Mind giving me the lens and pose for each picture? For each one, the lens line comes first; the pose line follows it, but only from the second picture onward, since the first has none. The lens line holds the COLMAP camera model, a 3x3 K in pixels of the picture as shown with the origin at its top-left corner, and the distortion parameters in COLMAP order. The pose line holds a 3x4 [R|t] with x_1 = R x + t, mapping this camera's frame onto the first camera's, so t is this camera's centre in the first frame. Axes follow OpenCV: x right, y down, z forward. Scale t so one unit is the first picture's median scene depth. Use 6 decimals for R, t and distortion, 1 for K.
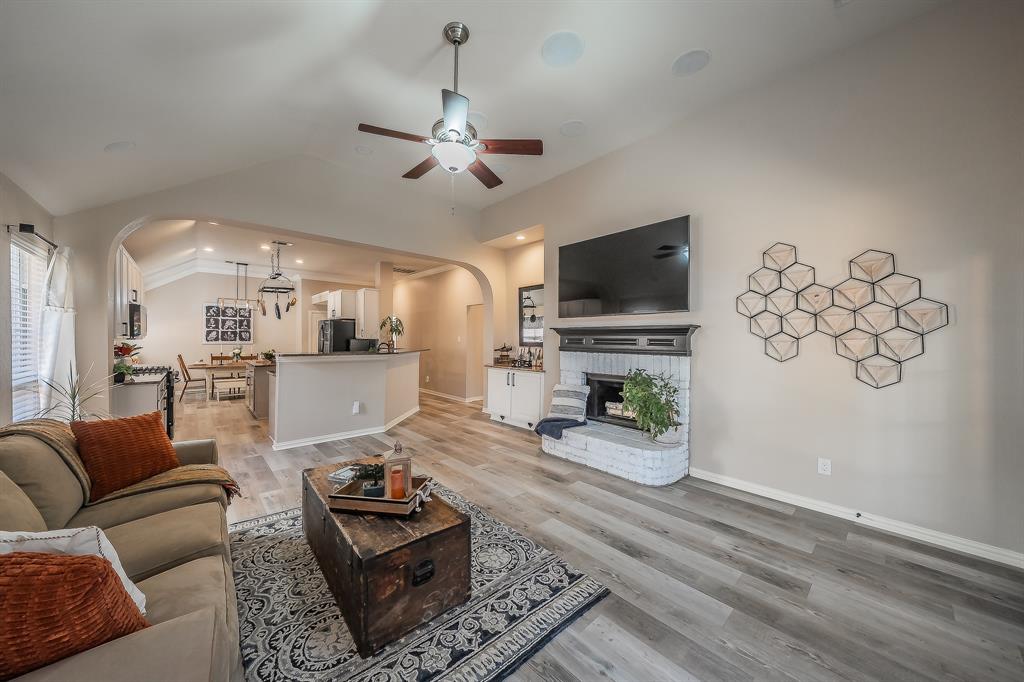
lens RADIAL K [[346.6, 0, 507.7], [0, 346.6, 337.9], [0, 0, 1]] dist [-0.001302, -0.000031]
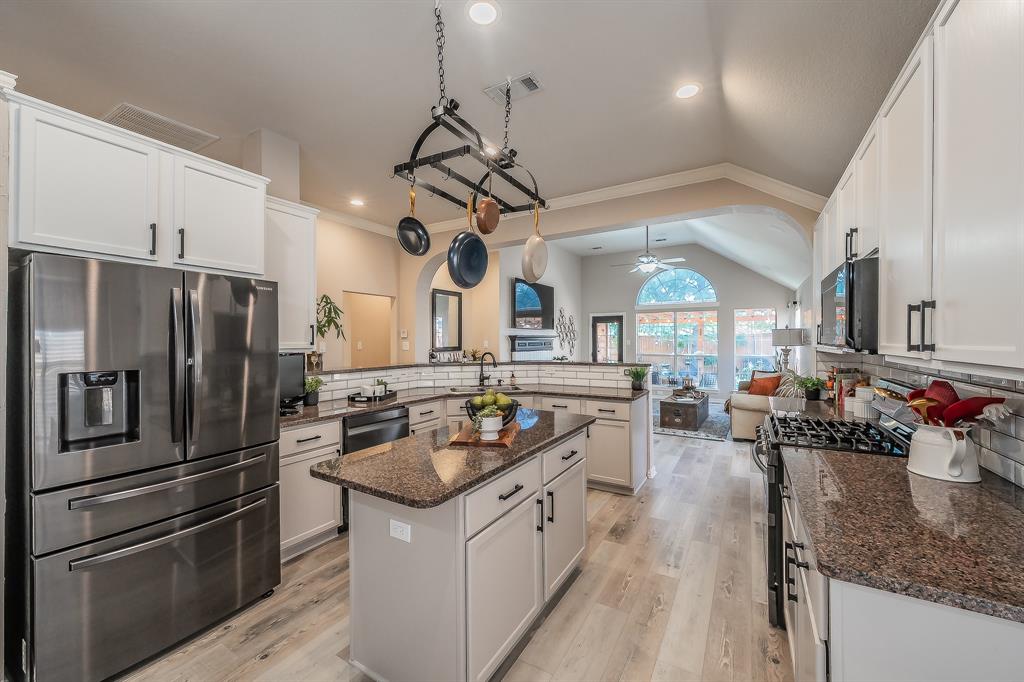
lens RADIAL K [[393.8, 0, 509.4], [0, 393.8, 337.6], [0, 0, 1]] dist [-0.000100, -0.000052]
pose [[-0.278979, 0.004430, 0.960287, -1.026661], [0.004218, 0.999985, -0.003387, -0.011104], [-0.960288, 0.003106, -0.278993, 1.097708]]
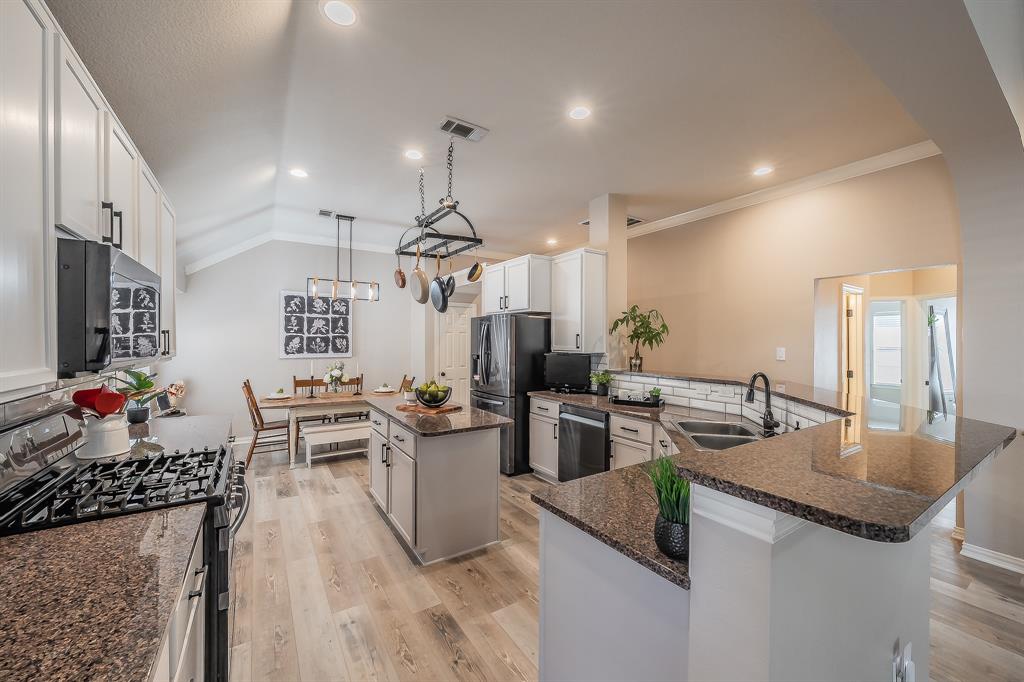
lens RADIAL K [[389.9, 0, 511.3], [0, 389.9, 340.6], [0, 0, 1]] dist [0.001985, 0.000009]
pose [[0.986910, -0.000649, -0.161272, -0.503724], [0.000947, 0.999998, 0.001769, -0.019421], [0.161270, -0.001899, 0.986908, 0.530232]]
